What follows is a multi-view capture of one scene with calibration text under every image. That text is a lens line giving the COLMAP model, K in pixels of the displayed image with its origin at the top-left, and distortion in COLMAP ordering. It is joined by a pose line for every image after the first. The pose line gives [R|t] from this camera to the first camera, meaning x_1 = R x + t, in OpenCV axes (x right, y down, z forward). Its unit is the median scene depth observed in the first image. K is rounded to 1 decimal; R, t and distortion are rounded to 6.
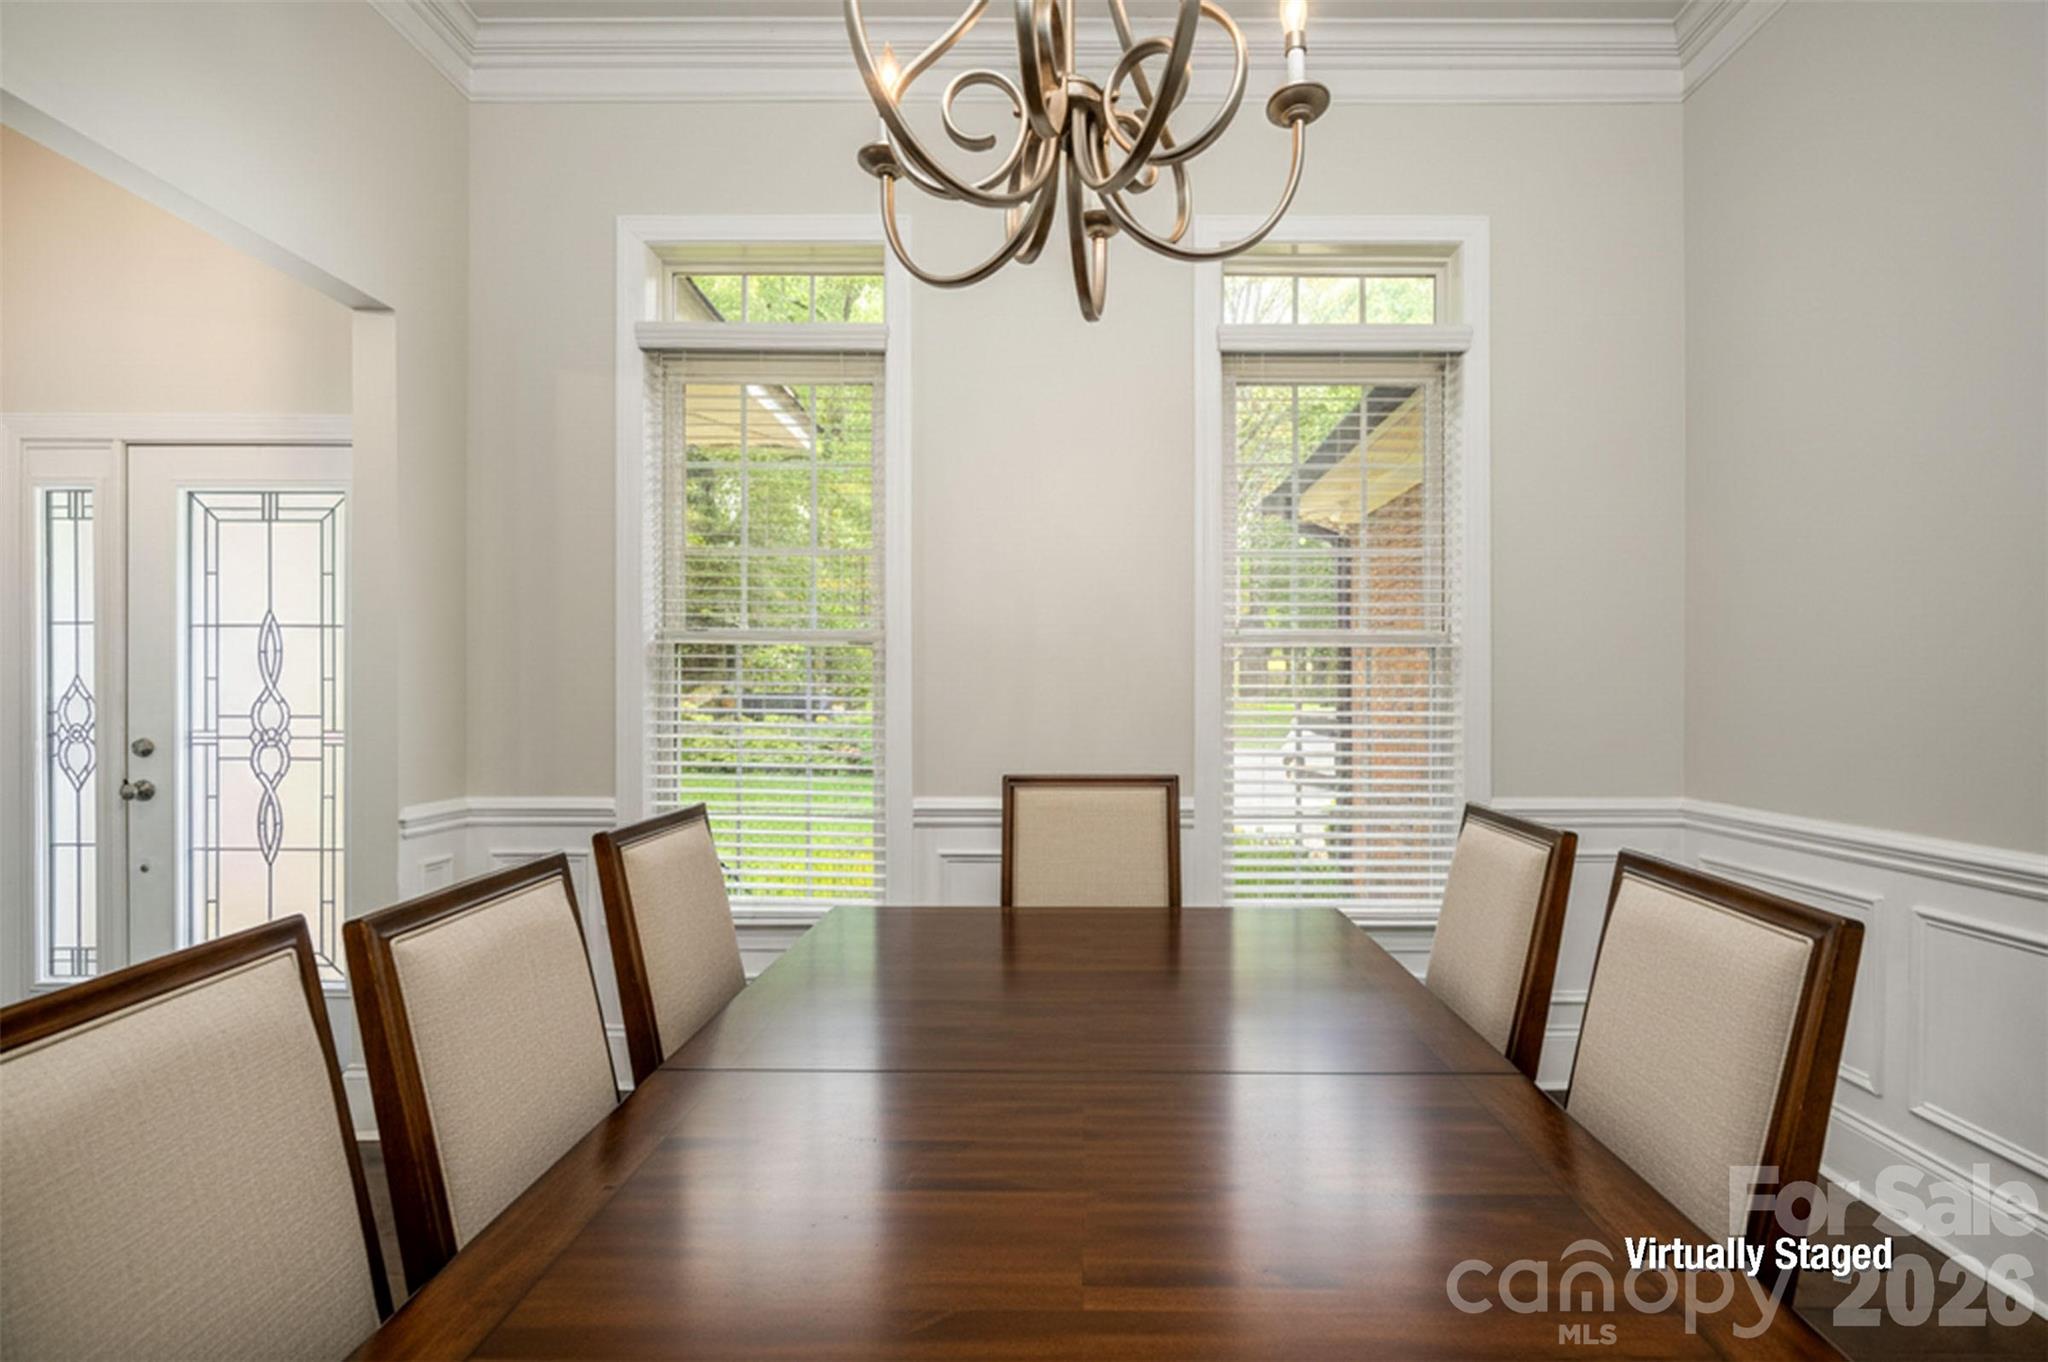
lens RADIAL K [[861.5, 0, 1023.3], [0, 861.5, 700.8], [0, 0, 1]] dist [-0.003234, -0.000545]
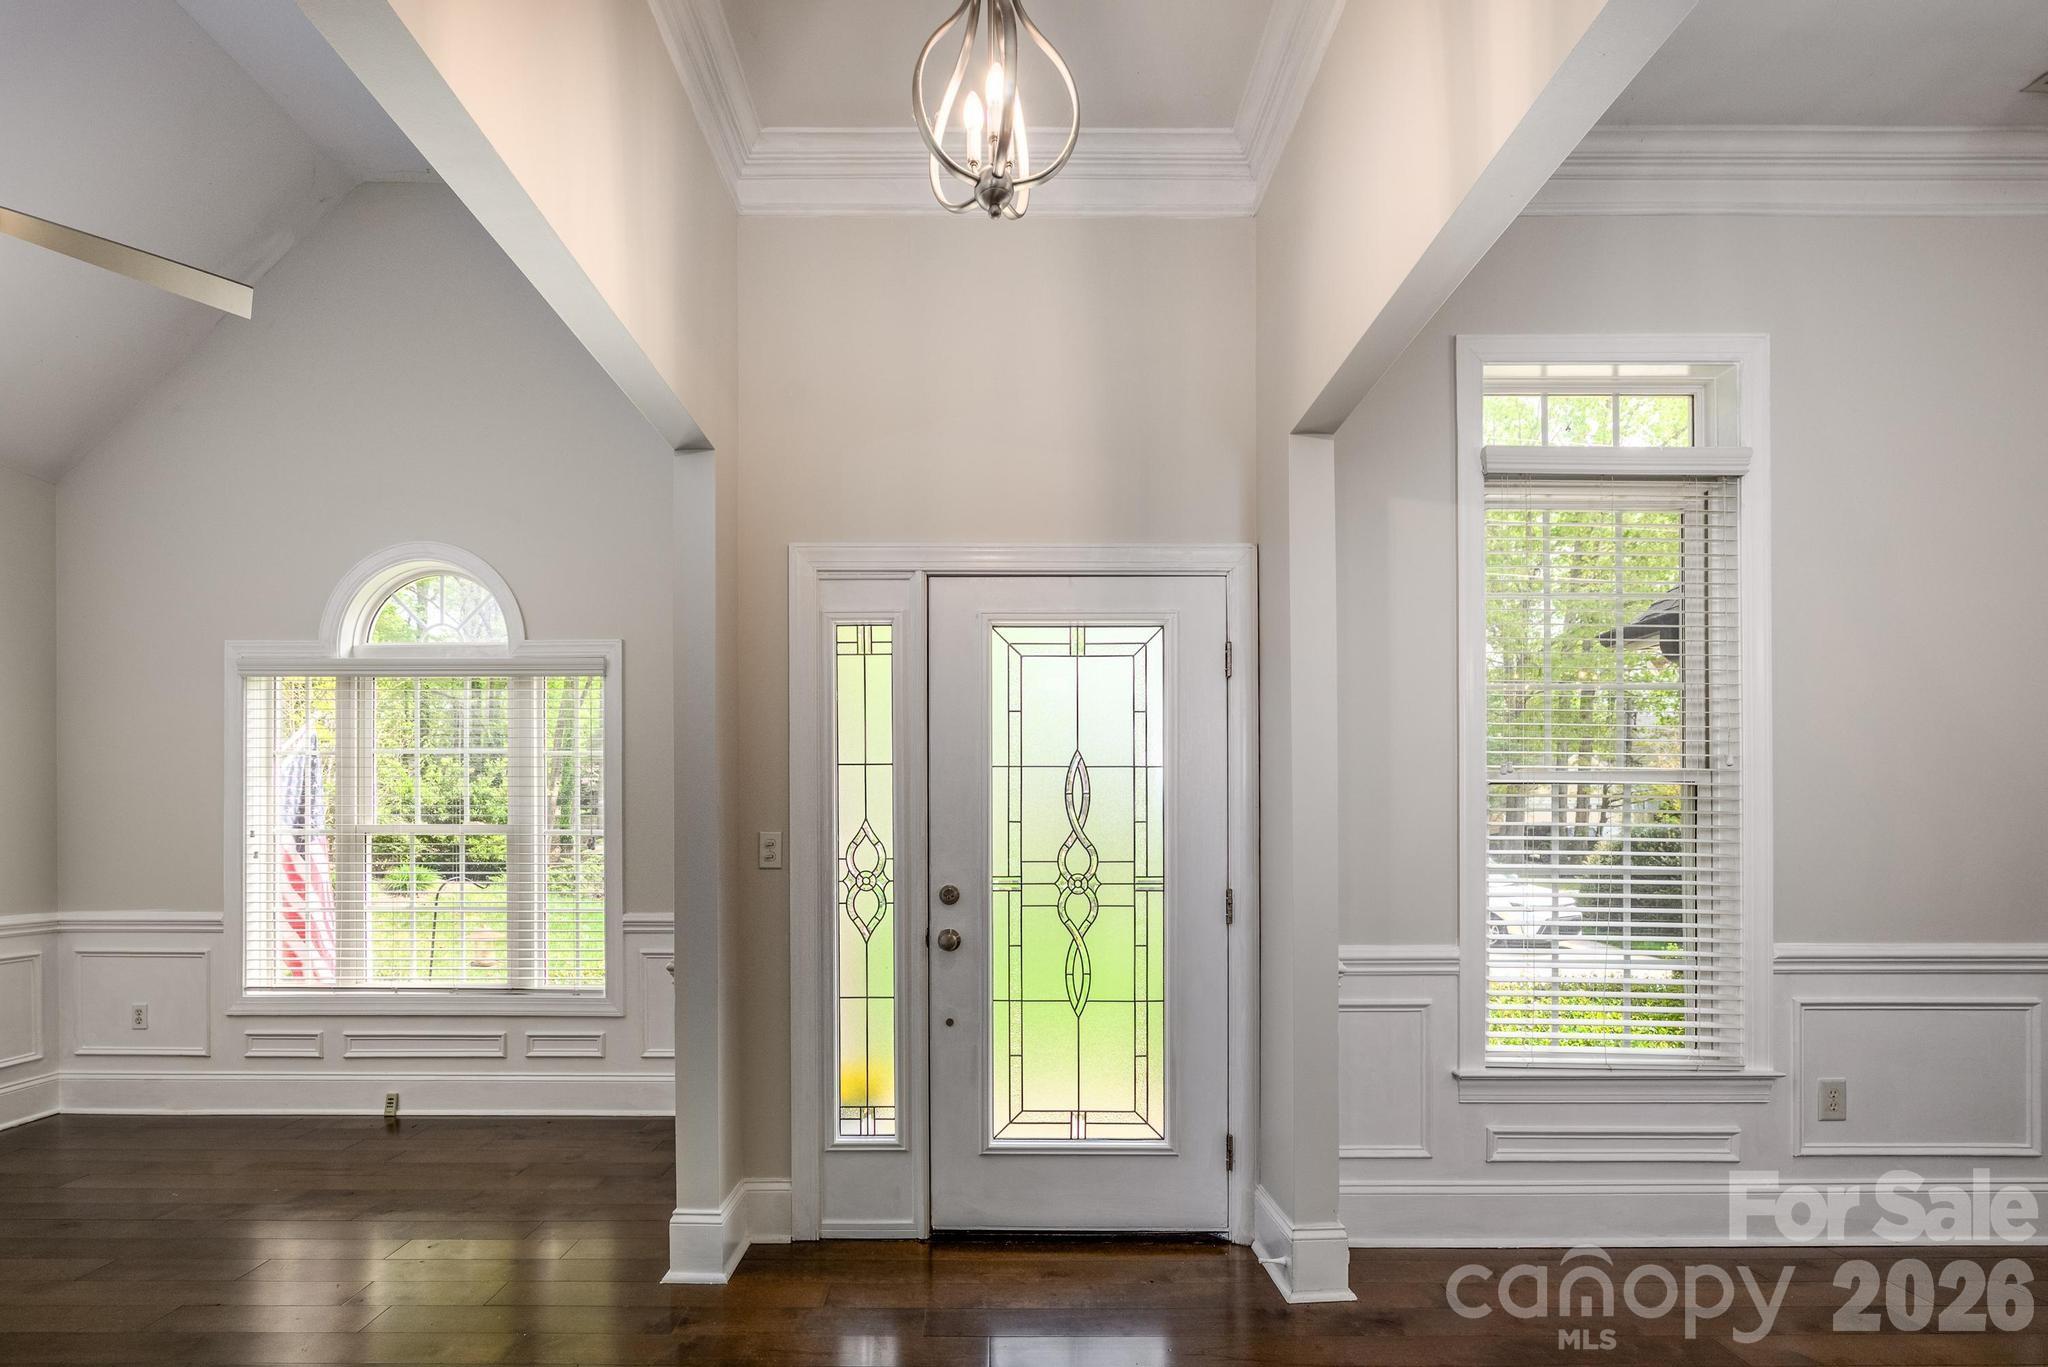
lens RADIAL K [[891.2, 0, 1018.1], [0, 891.2, 842.0], [0, 0, 1]] dist [0.000599, -0.000404]
pose [[0.999983, -0.004349, 0.003860, -0.945827], [0.004333, 0.999982, 0.004130, -0.008012], [-0.003878, -0.004113, 0.999984, 0.011009]]
